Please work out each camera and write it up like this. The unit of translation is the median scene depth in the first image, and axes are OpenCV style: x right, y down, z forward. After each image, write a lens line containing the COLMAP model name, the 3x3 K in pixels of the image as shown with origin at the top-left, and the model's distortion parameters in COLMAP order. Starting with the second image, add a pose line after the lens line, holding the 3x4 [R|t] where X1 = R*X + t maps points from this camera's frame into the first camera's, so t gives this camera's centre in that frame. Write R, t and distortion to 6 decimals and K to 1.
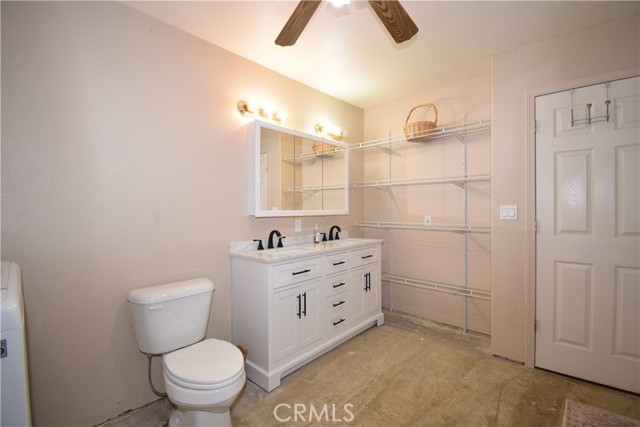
lens RADIAL K [[282.0, 0, 318.1], [0, 282.0, 210.4], [0, 0, 1]] dist [0.011951, -0.022327]
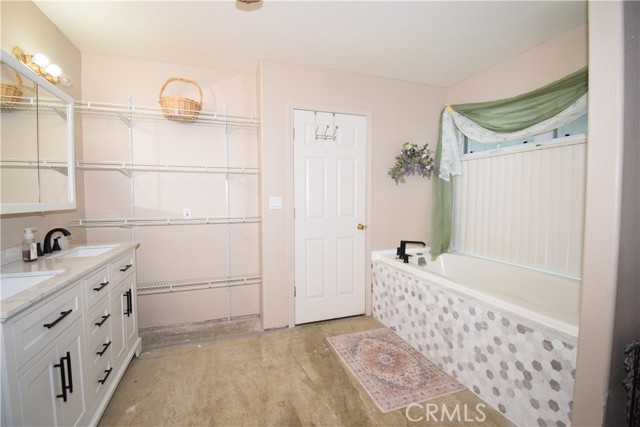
lens RADIAL K [[282.0, 0, 318.1], [0, 282.0, 210.4], [0, 0, 1]] dist [0.011951, -0.022327]
pose [[0.471070, -0.032815, 0.881485, -0.252672], [0.005738, 0.999401, 0.034139, -0.001204], [-0.882077, -0.011024, 0.470976, 0.280930]]
